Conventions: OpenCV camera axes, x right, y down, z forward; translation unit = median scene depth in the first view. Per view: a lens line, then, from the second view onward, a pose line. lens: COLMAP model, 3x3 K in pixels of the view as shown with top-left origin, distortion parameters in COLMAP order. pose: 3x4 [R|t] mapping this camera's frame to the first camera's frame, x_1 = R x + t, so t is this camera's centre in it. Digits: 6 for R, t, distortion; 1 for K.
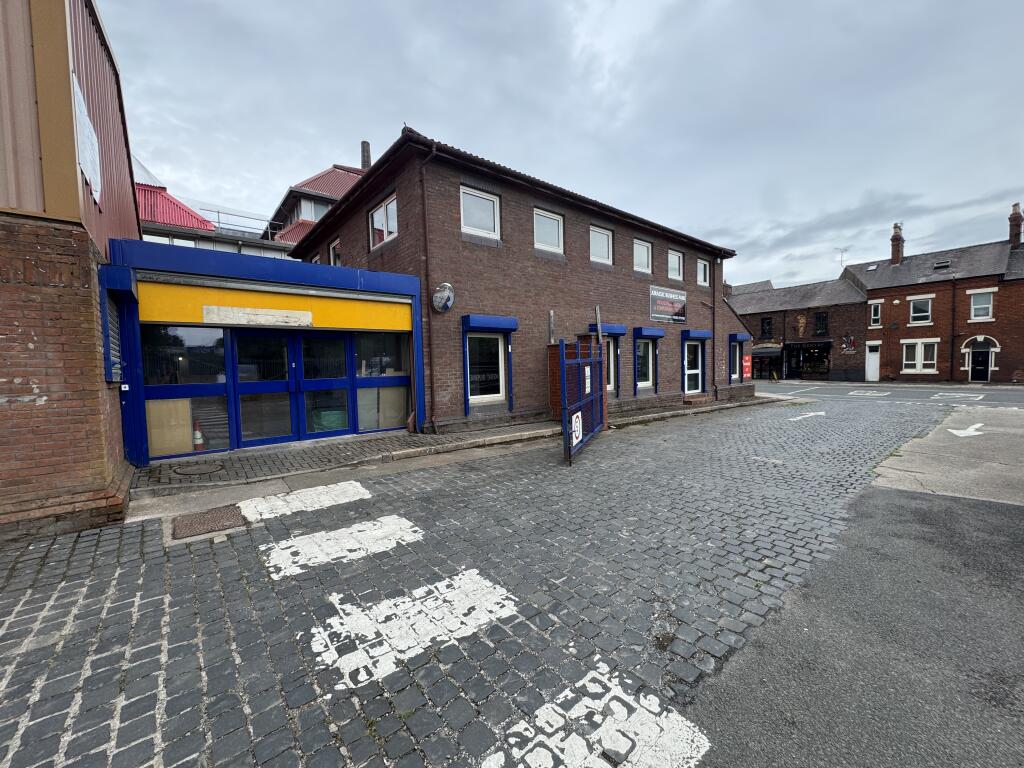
lens RADIAL K [[408.8, 0, 506.4], [0, 408.8, 382.8], [0, 0, 1]] dist [-0.002602, -0.000374]
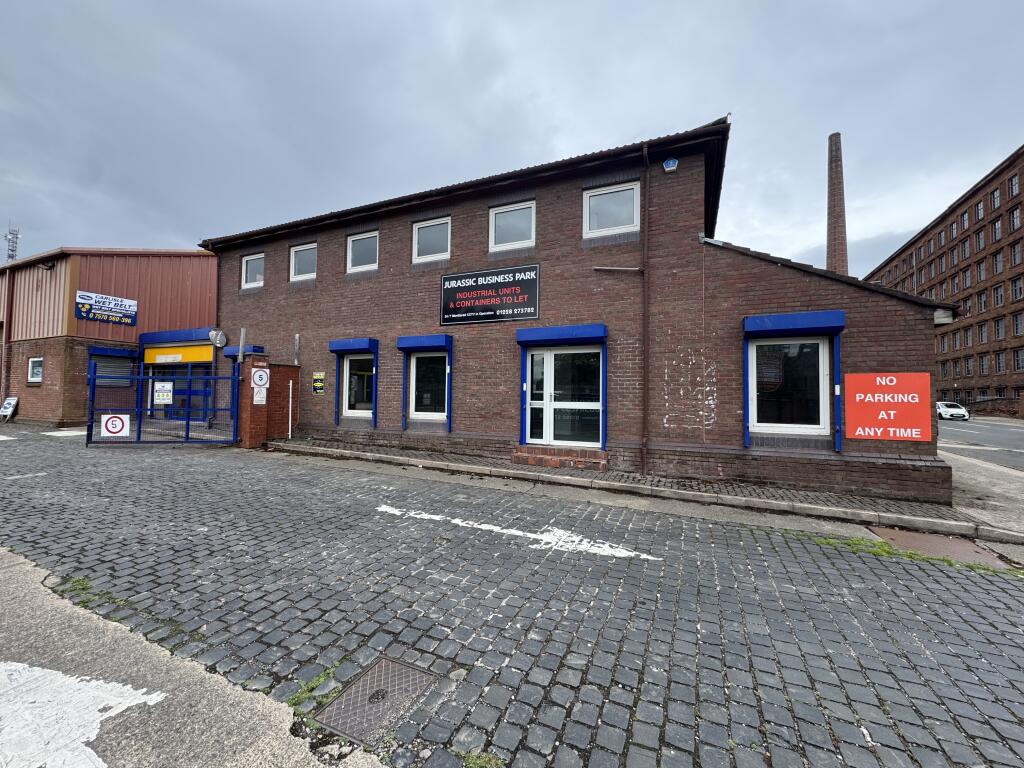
lens RADIAL K [[408.8, 0, 511.9], [0, 408.8, 382.7], [0, 0, 1]] dist [-0.002602, -0.000374]
pose [[0.450305, 0.000371, -0.892875, 0.933703], [-0.063141, 0.997510, -0.031429, -0.036214], [0.890640, 0.070530, 0.449207, 0.726036]]
